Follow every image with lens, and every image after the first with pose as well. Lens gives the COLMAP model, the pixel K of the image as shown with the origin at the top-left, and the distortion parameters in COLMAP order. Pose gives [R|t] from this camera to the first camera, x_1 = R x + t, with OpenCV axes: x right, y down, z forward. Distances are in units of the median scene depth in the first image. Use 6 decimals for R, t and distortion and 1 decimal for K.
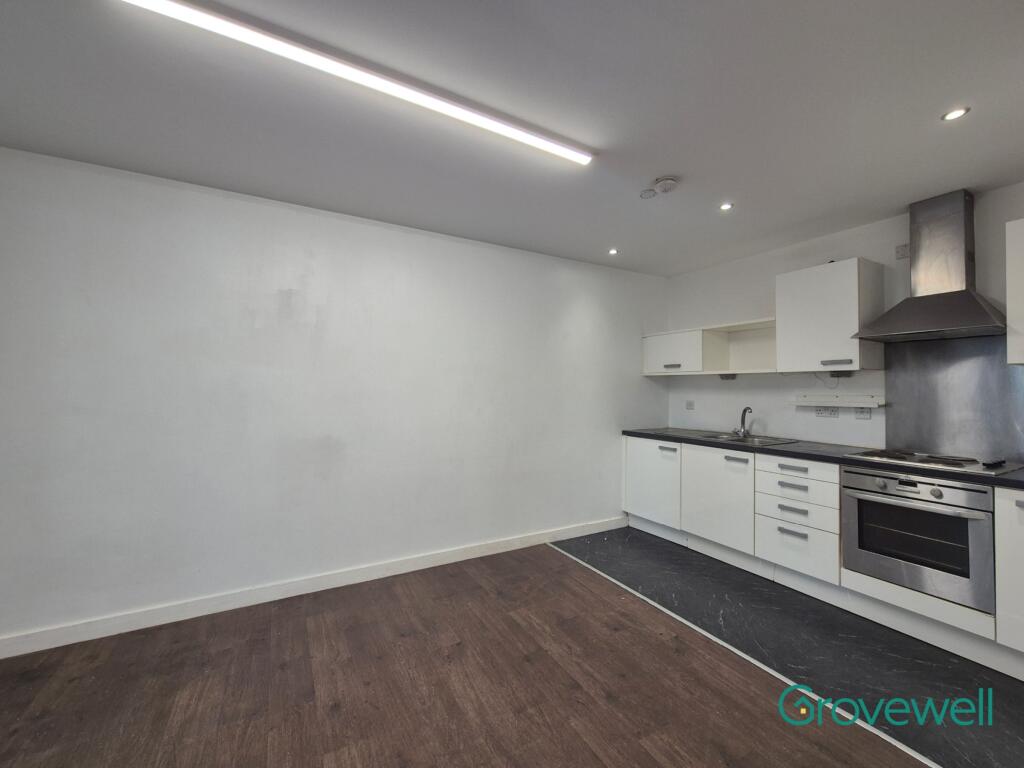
lens RADIAL K [[414.1, 0, 522.8], [0, 414.1, 380.8], [0, 0, 1]] dist [0.001086, 0.000361]
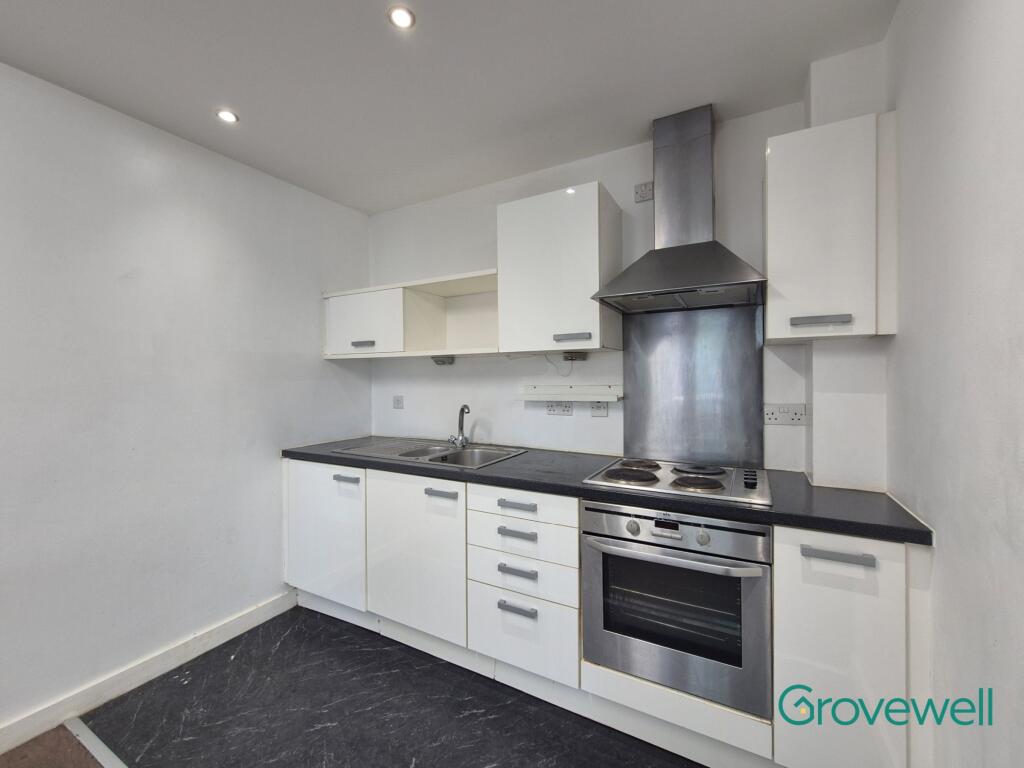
lens RADIAL K [[414.1, 0, 522.8], [0, 414.1, 380.8], [0, 0, 1]] dist [0.001086, 0.000361]
pose [[0.848011, -0.016809, 0.529711, 0.303569], [0.003773, 0.999663, 0.025683, 0.008165], [-0.529964, -0.019781, 0.847789, 0.431793]]
